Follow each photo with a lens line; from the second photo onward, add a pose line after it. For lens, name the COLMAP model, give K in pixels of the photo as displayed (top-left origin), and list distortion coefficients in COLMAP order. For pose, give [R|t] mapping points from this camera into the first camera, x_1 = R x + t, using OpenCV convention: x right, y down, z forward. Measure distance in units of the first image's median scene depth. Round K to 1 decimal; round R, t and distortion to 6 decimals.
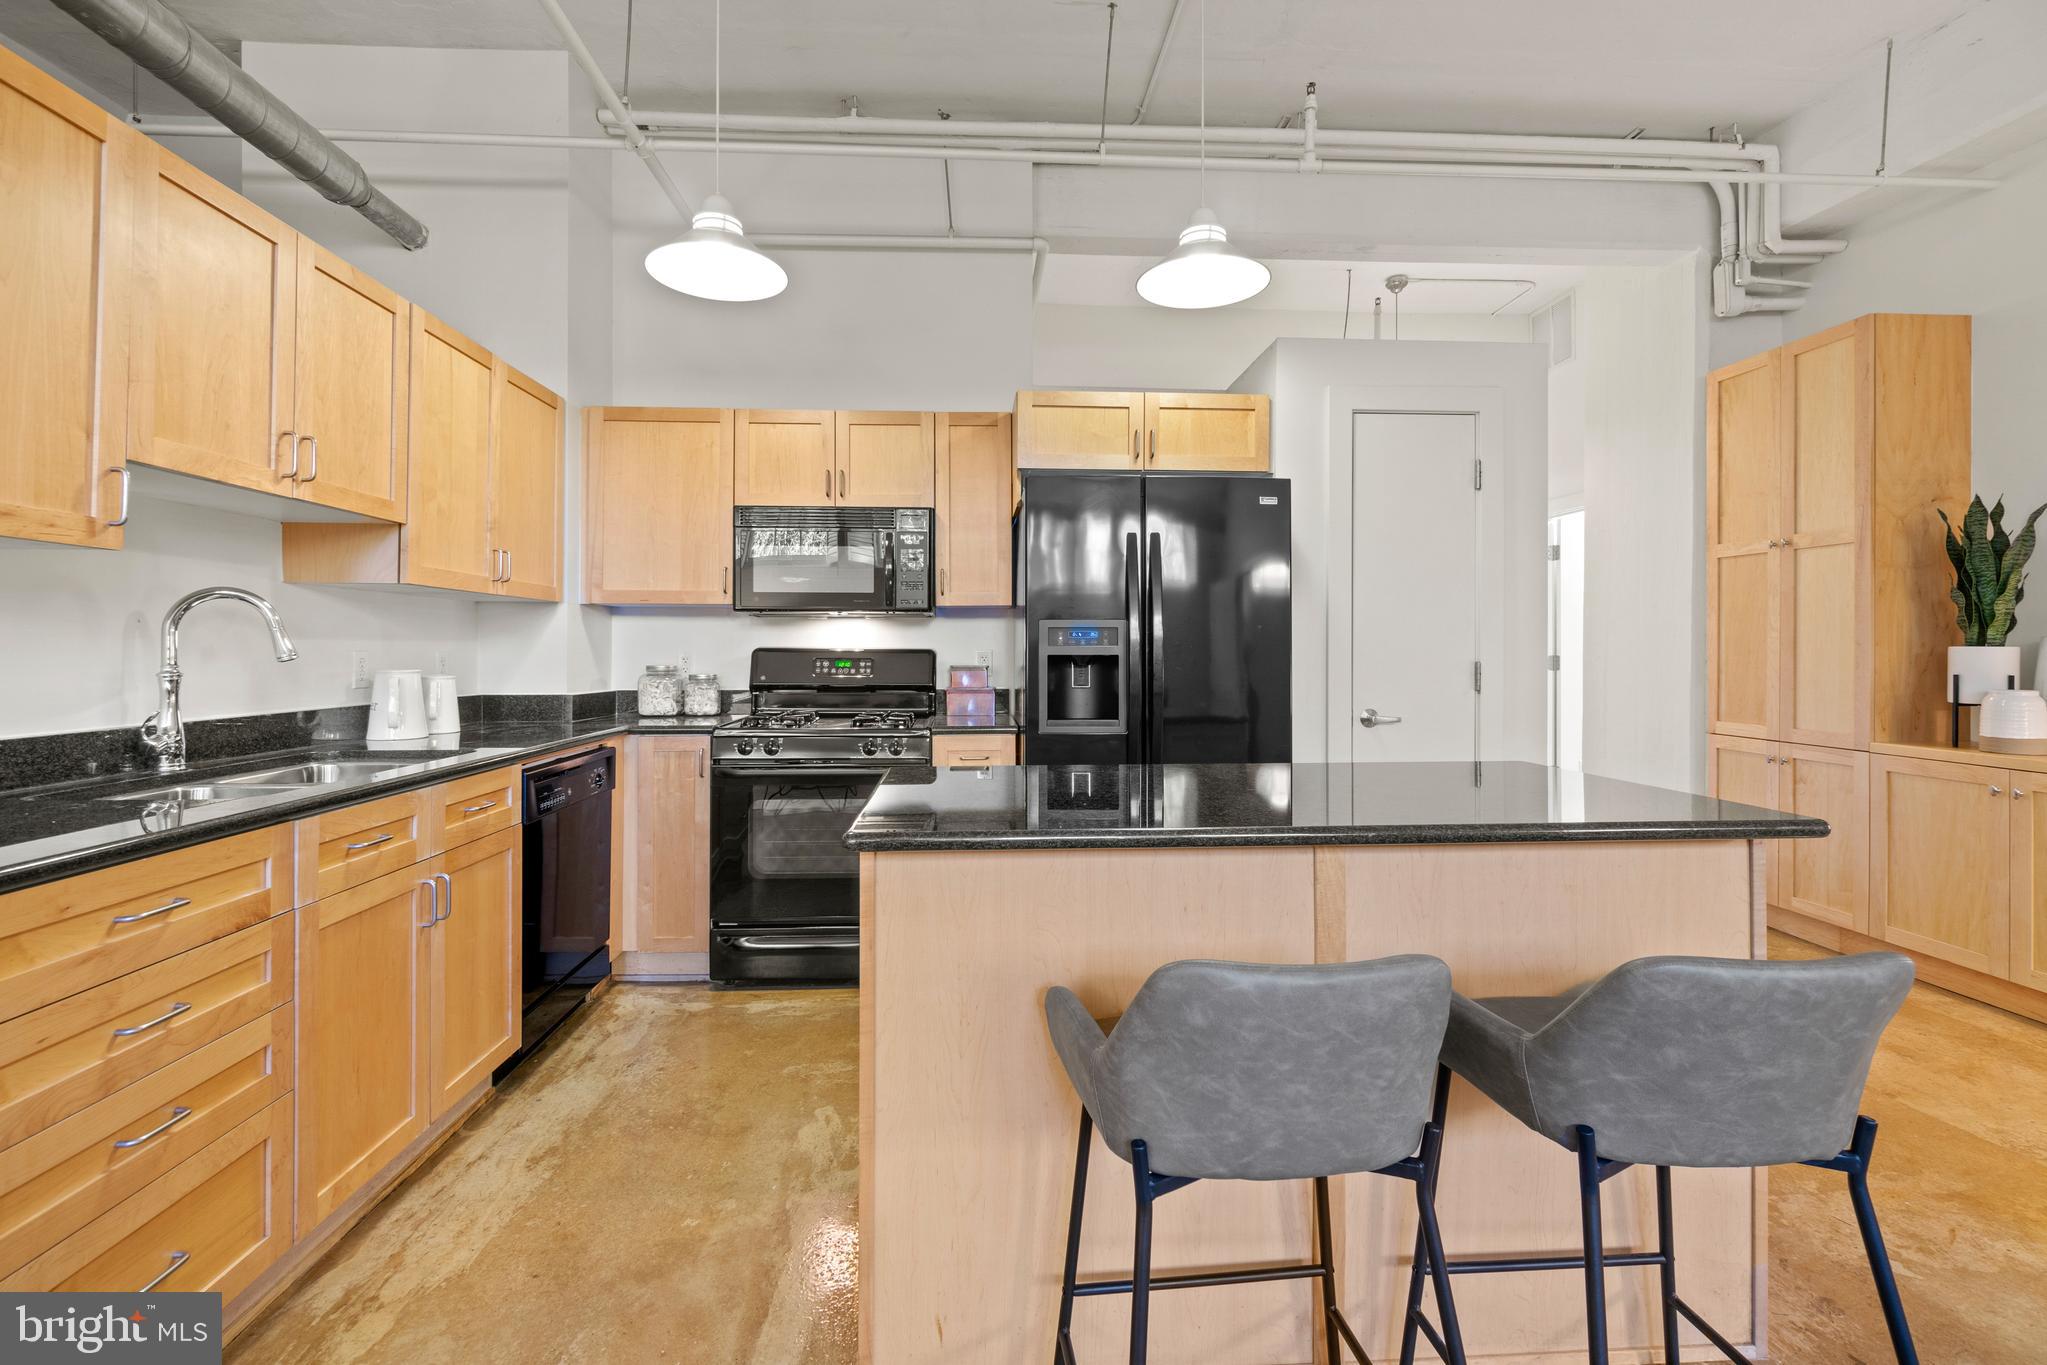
lens RADIAL K [[886.4, 0, 1005.9], [0, 886.4, 636.2], [0, 0, 1]] dist [-0.003392, -0.000302]
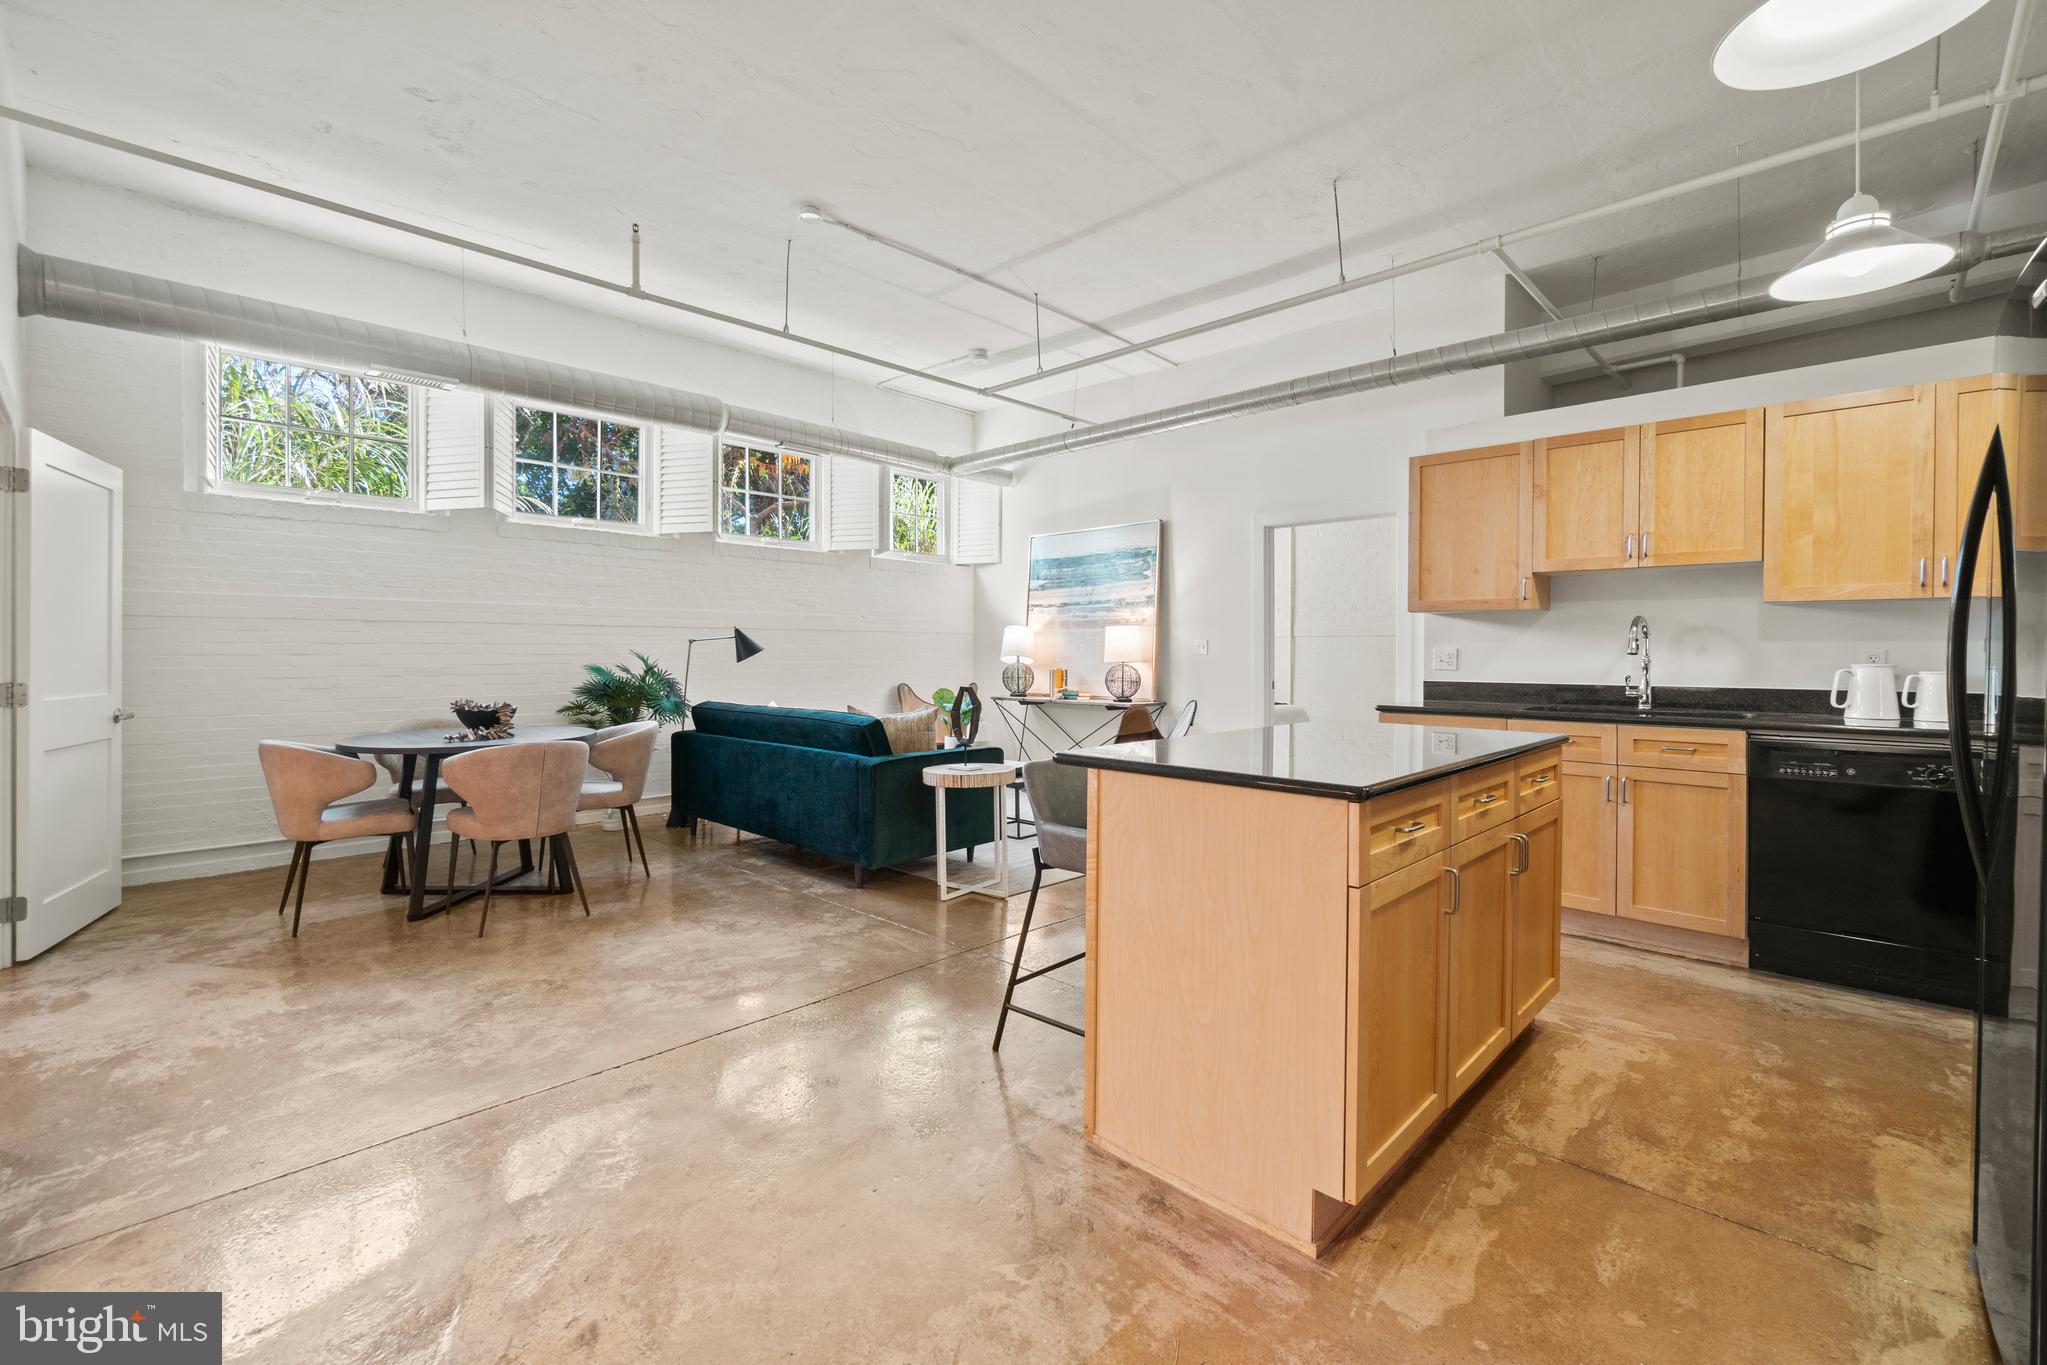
lens RADIAL K [[886.4, 0, 1022.5], [0, 886.4, 668.7], [0, 0, 1]] dist [-0.003392, -0.000302]
pose [[-0.726661, 0.004396, -0.686982, 1.091492], [-0.000314, 0.999977, 0.006731, 0.035881], [0.686996, 0.005107, -0.726643, 1.121161]]
